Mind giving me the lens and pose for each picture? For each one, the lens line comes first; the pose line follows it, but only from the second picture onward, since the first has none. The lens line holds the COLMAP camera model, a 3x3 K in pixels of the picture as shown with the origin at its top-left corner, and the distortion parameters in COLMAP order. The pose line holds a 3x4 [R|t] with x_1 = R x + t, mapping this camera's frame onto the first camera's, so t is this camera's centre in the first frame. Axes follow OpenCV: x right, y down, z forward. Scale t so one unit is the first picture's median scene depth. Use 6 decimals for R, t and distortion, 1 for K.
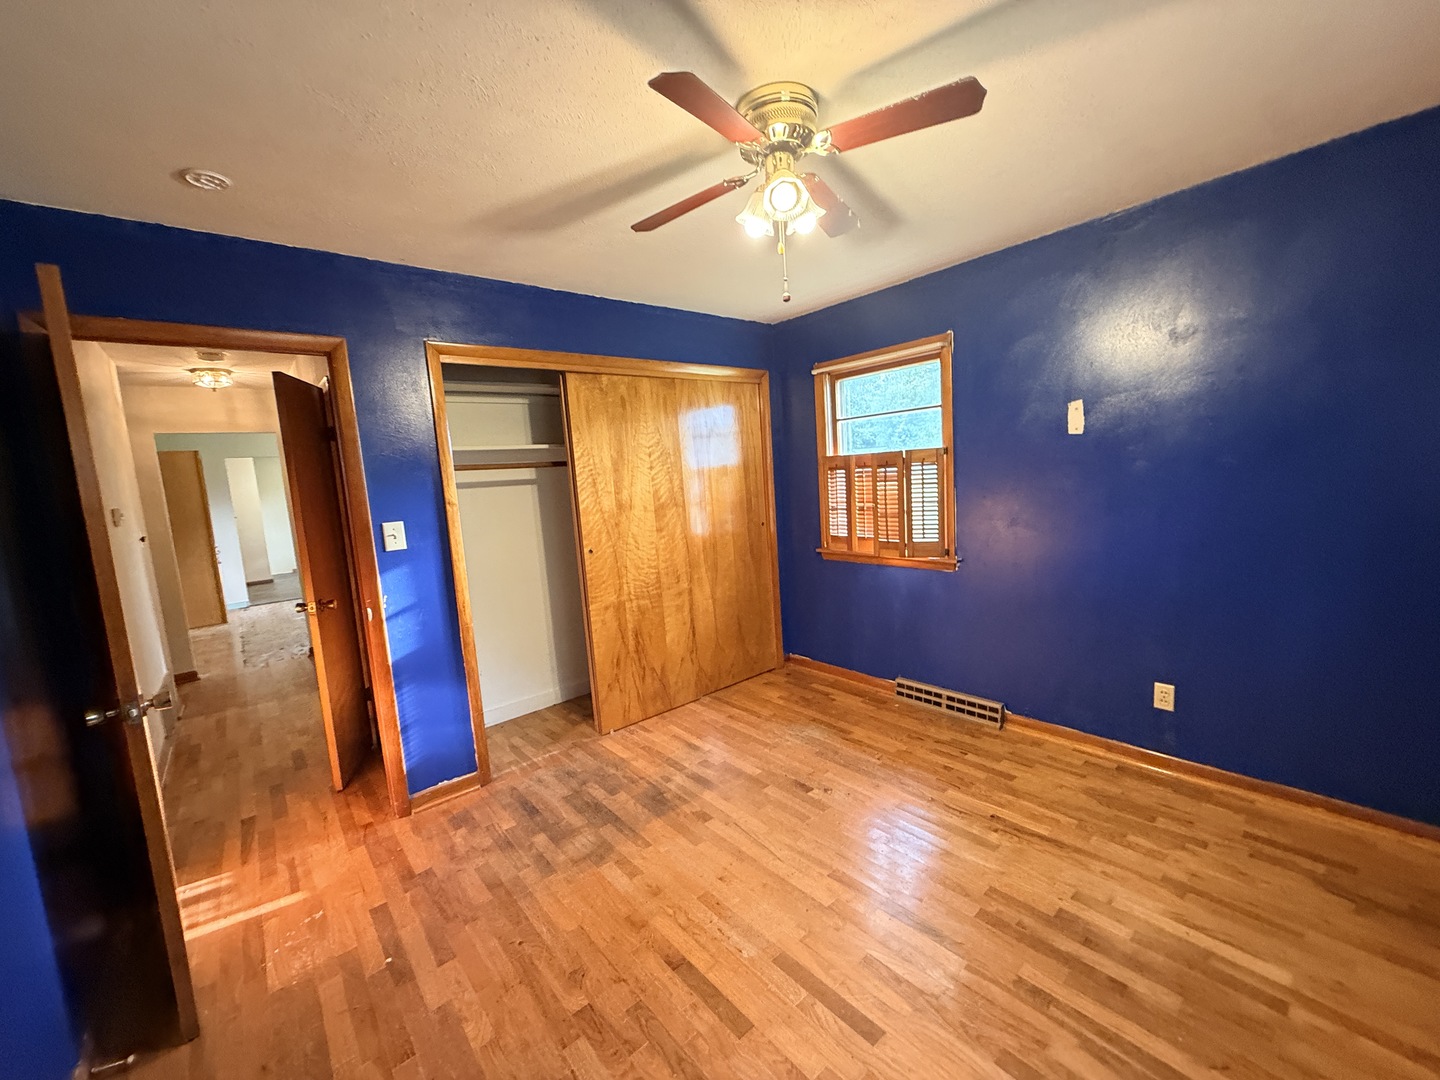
lens RADIAL K [[573.4, 0, 714.0], [0, 573.4, 540.0], [0, 0, 1]] dist [0.000949, -0.000076]
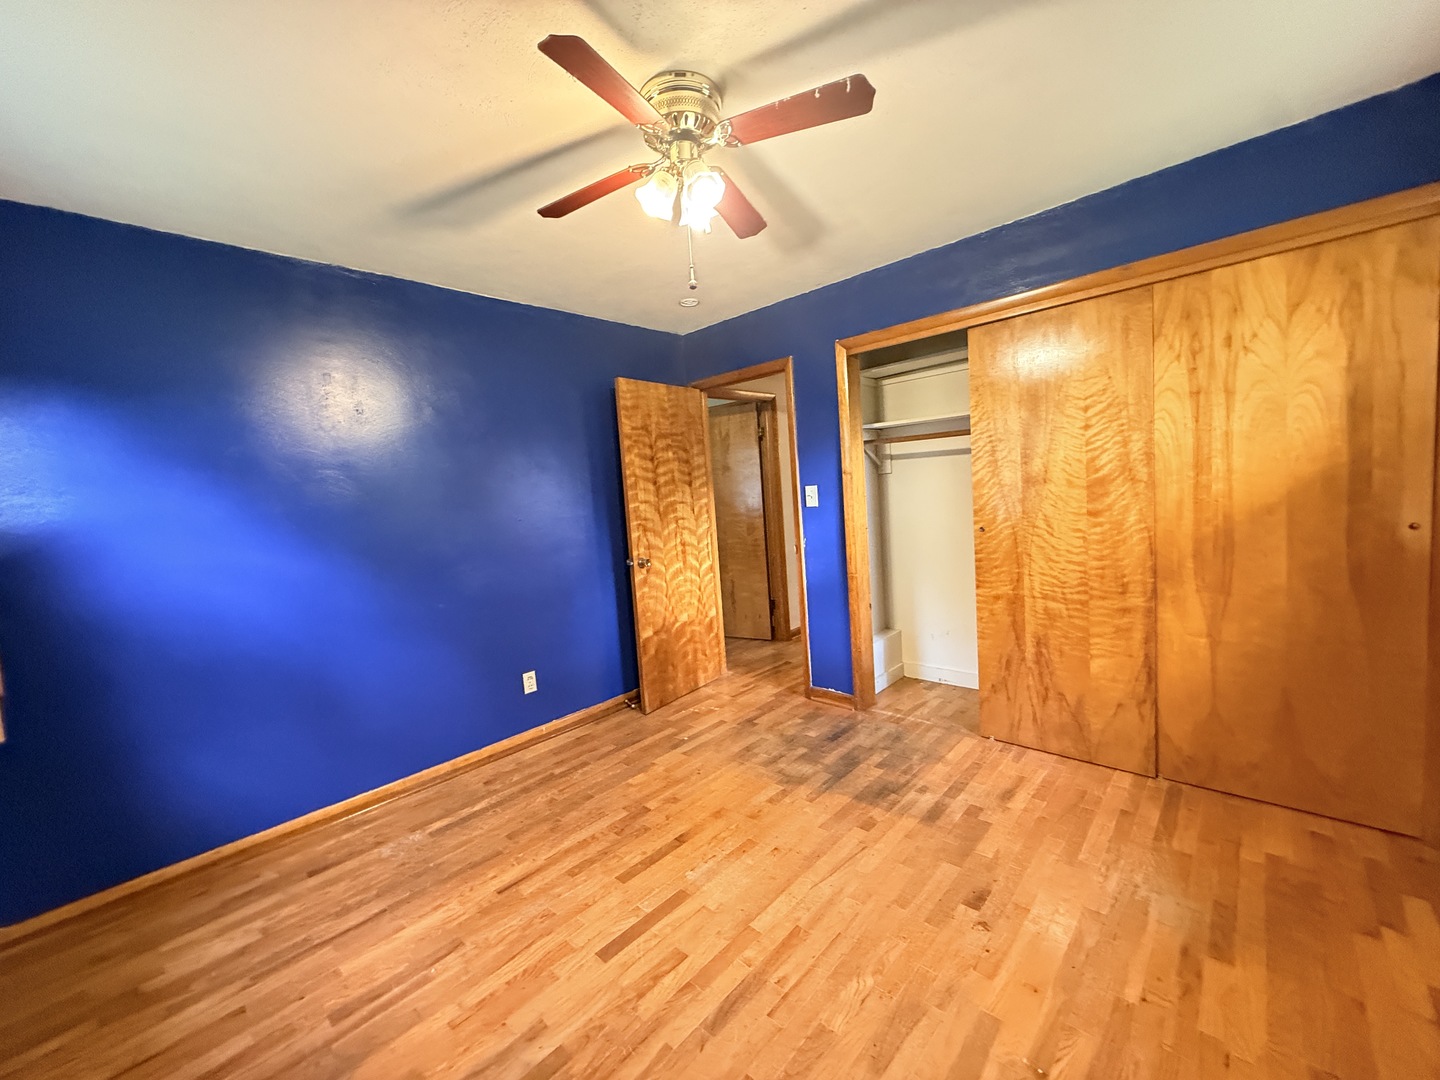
lens RADIAL K [[573.4, 0, 714.0], [0, 573.4, 540.0], [0, 0, 1]] dist [0.000949, -0.000076]
pose [[0.113142, 0.144612, -0.982999, 0.695012], [-0.055242, 0.988737, 0.139098, -0.072647], [0.992042, 0.038565, 0.119857, 0.552411]]
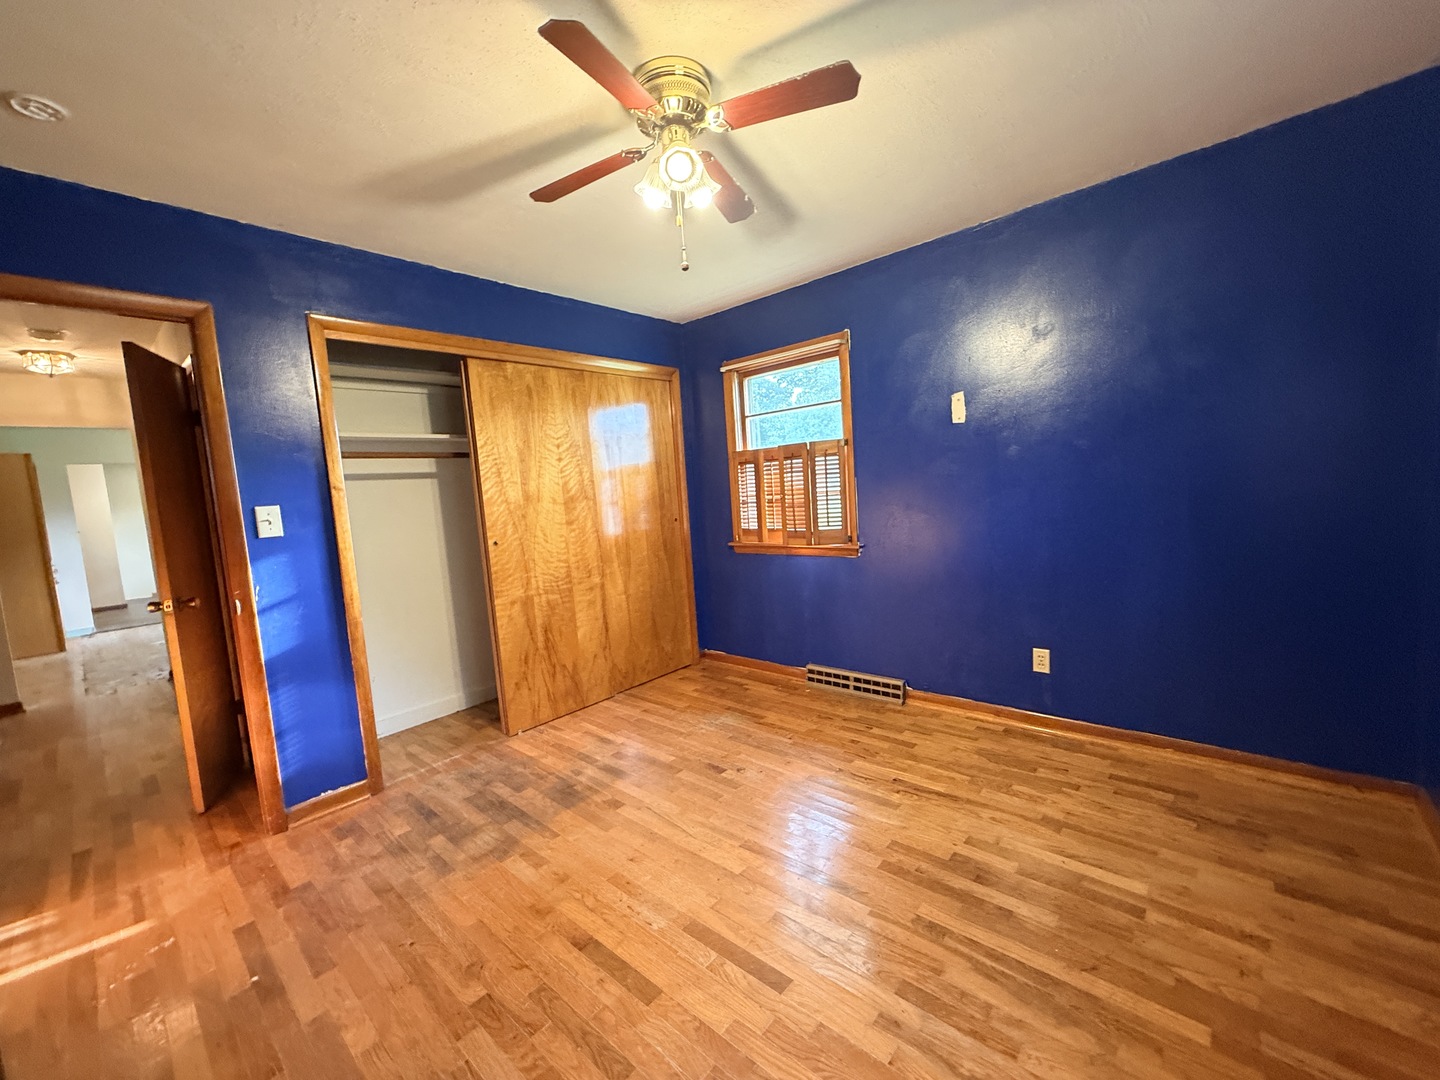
lens RADIAL K [[573.4, 0, 714.0], [0, 573.4, 540.0], [0, 0, 1]] dist [0.000949, -0.000076]
pose [[0.990289, -0.014117, 0.138304, 0.017327], [0.018917, 0.999261, -0.033457, 0.060892], [-0.137730, 0.035748, 0.989824, -0.003619]]
